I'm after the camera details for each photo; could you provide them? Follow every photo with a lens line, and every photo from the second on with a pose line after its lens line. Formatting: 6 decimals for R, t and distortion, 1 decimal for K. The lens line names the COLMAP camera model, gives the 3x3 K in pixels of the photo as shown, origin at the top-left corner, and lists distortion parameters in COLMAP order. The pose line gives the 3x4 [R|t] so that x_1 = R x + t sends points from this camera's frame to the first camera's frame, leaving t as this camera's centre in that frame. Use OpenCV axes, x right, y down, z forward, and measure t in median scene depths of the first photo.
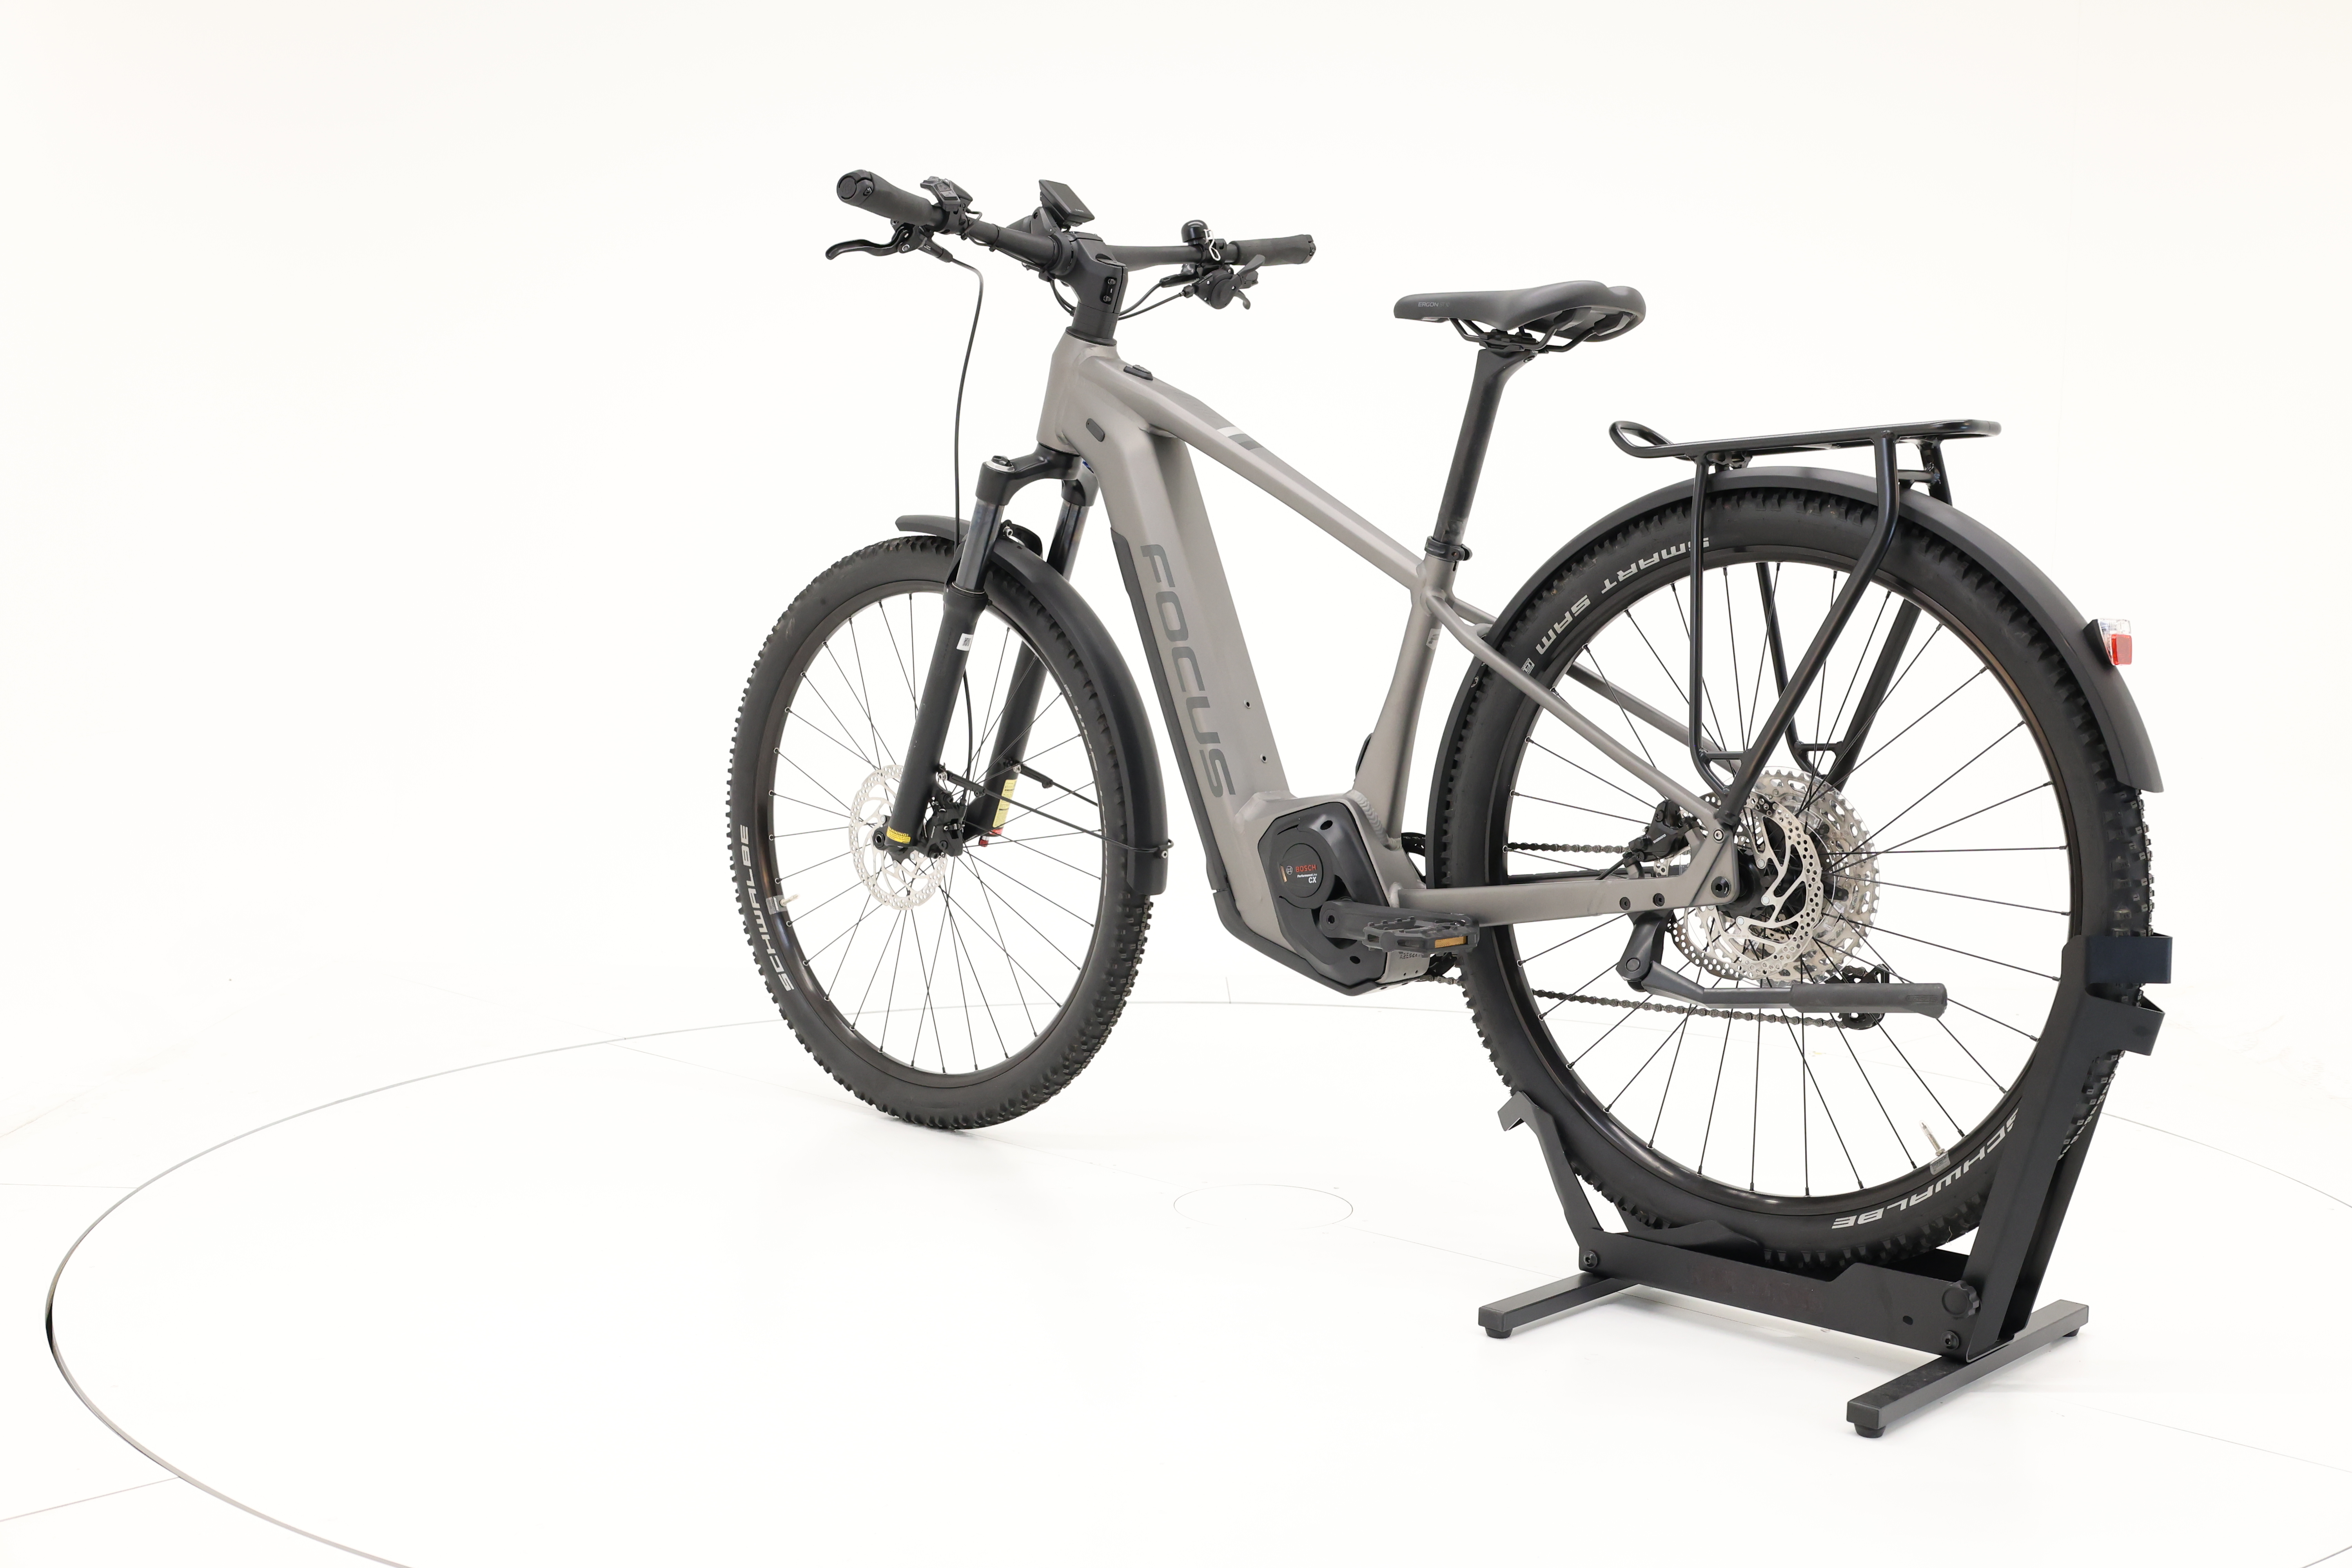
lens RADIAL K [[2667.7, 0, 1176.8], [0, 2667.7, 781.6], [0, 0, 1]] dist [-0.009746, 0.000000]
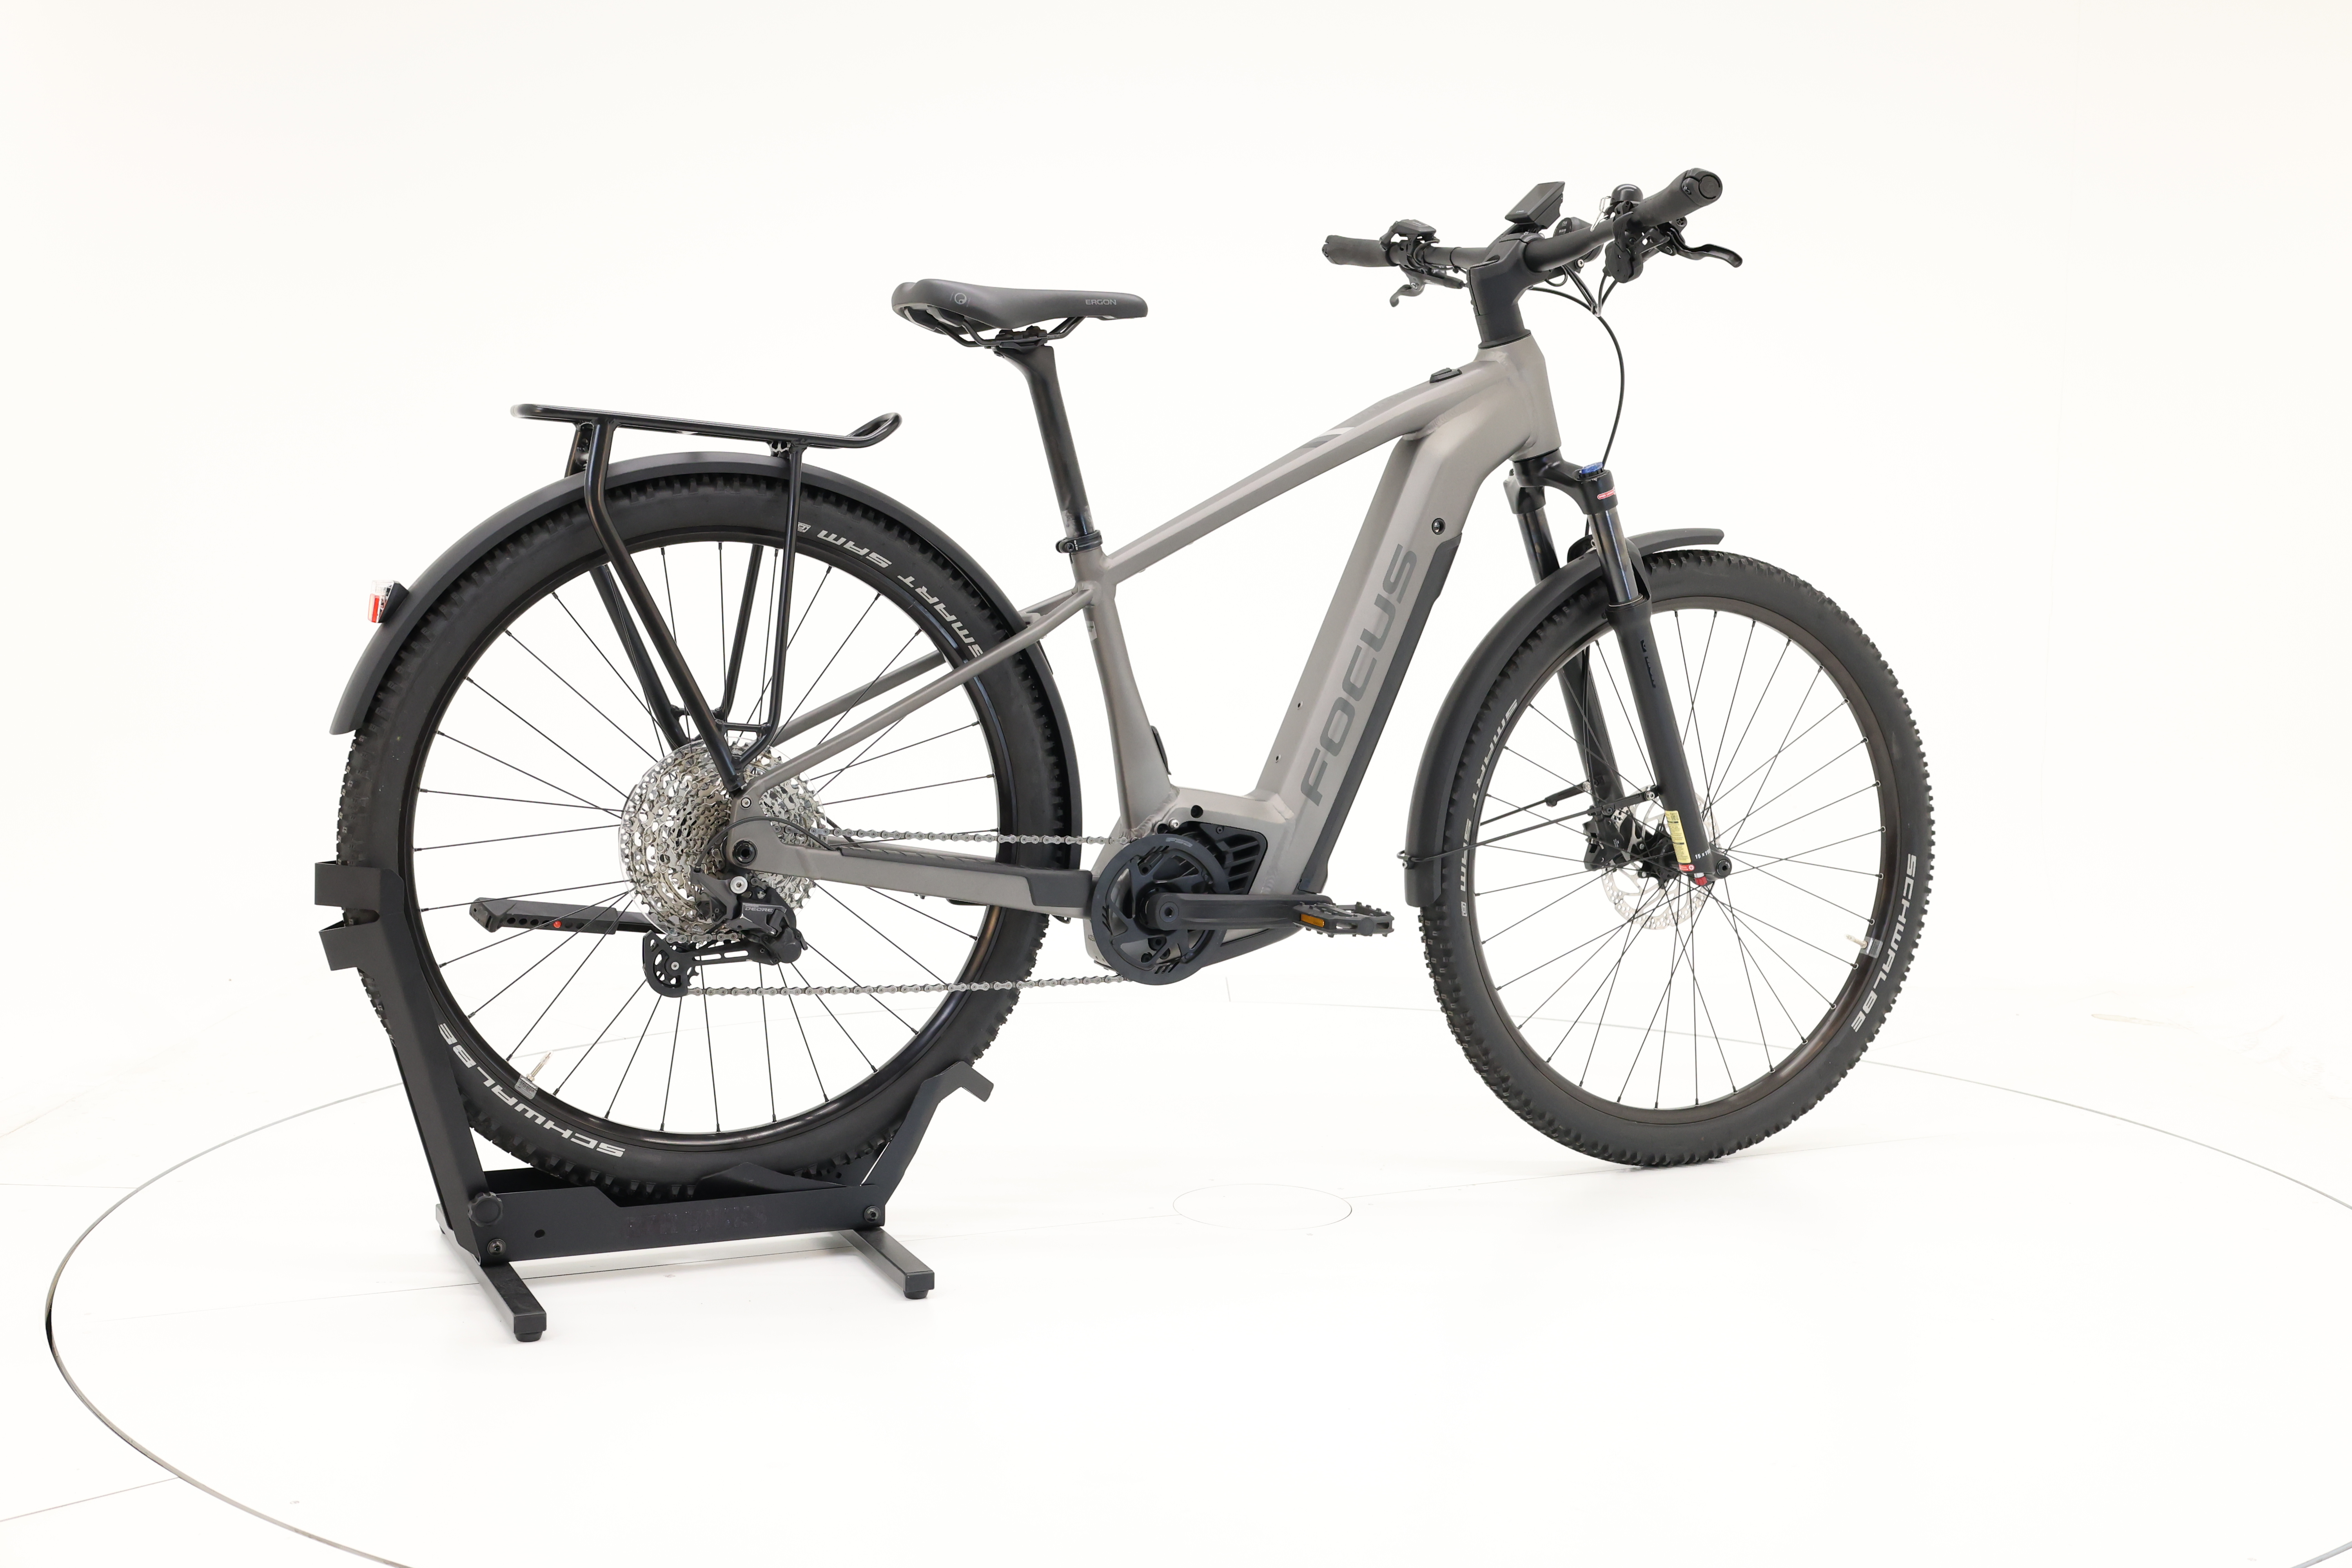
lens RADIAL K [[2667.7, 0, 1181.9], [0, 2667.7, 784.2], [0, 0, 1]] dist [-0.009746, 0.000000]
pose [[-0.391898, 0.066899, -0.917573, 1.023640], [-0.113854, 0.986160, 0.120527, -0.122654], [0.912937, 0.151703, -0.378858, 1.428494]]
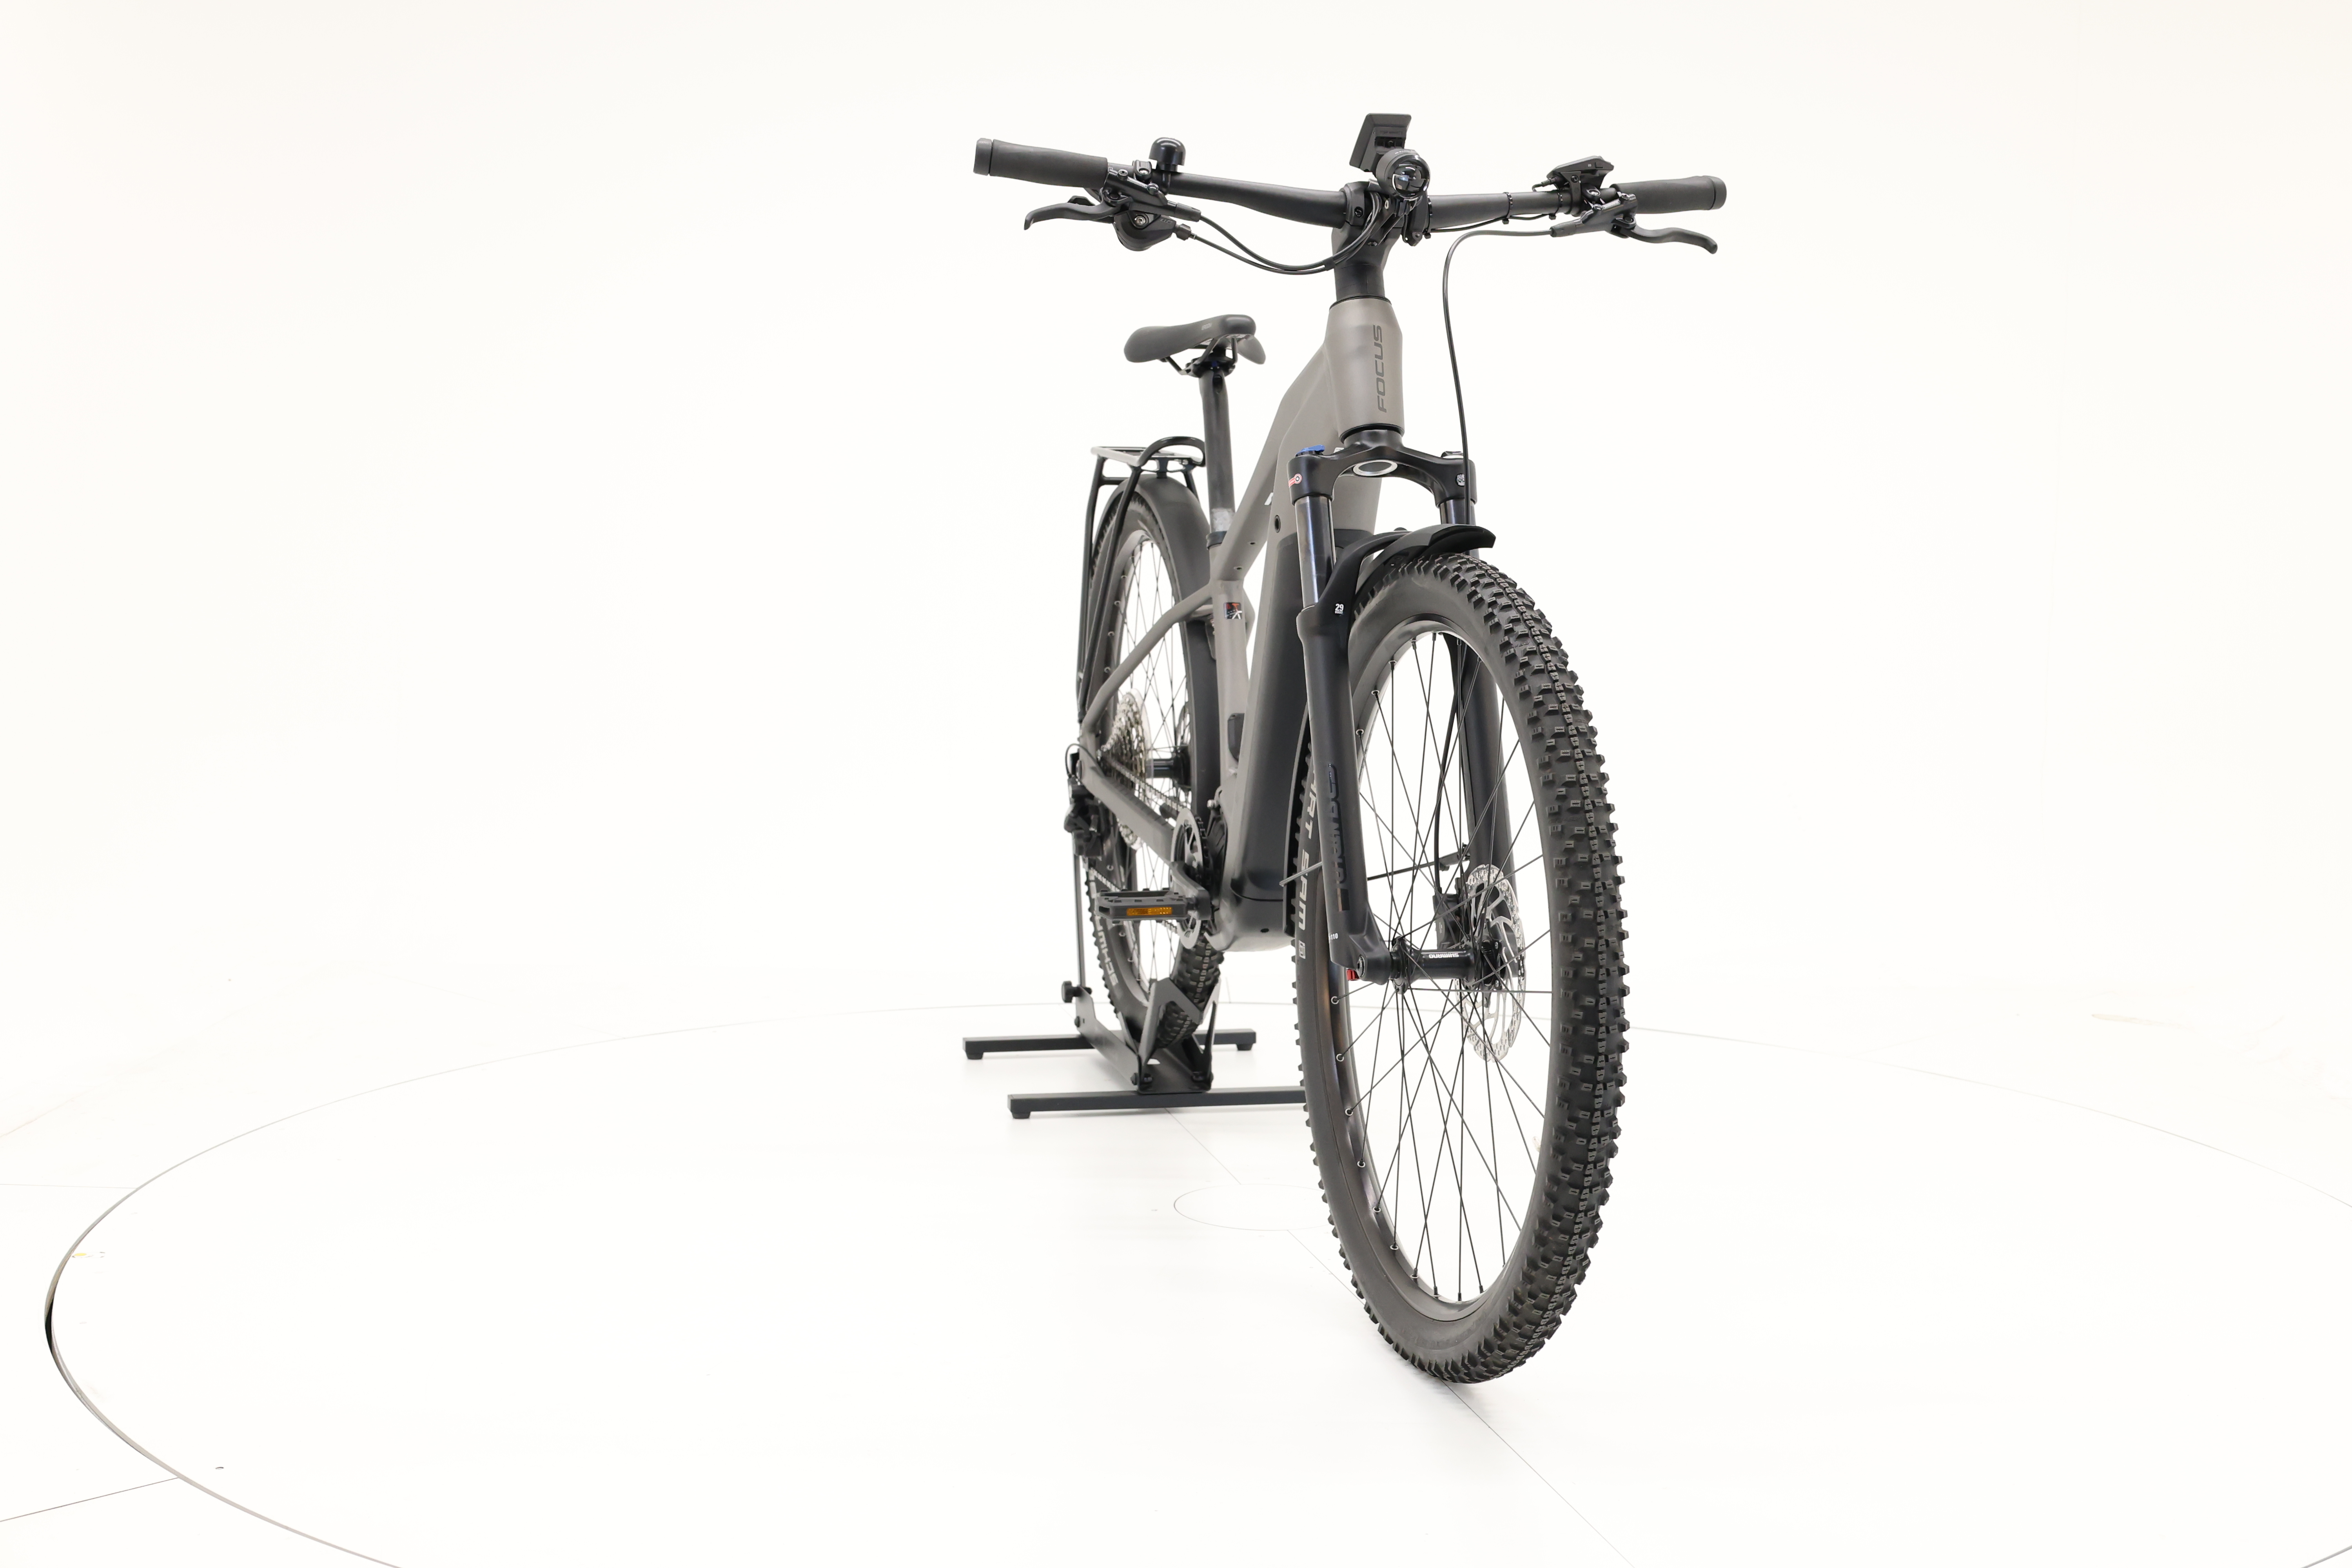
lens RADIAL K [[2667.7, 0, 1170.4], [0, 2667.7, 800.1], [0, 0, 1]] dist [-0.009746, 0.000000]
pose [[-0.824714, -0.088893, 0.558520, -0.521632], [0.027281, 0.980167, 0.196285, -0.201995], [-0.564891, 0.177116, -0.805933, 1.937246]]
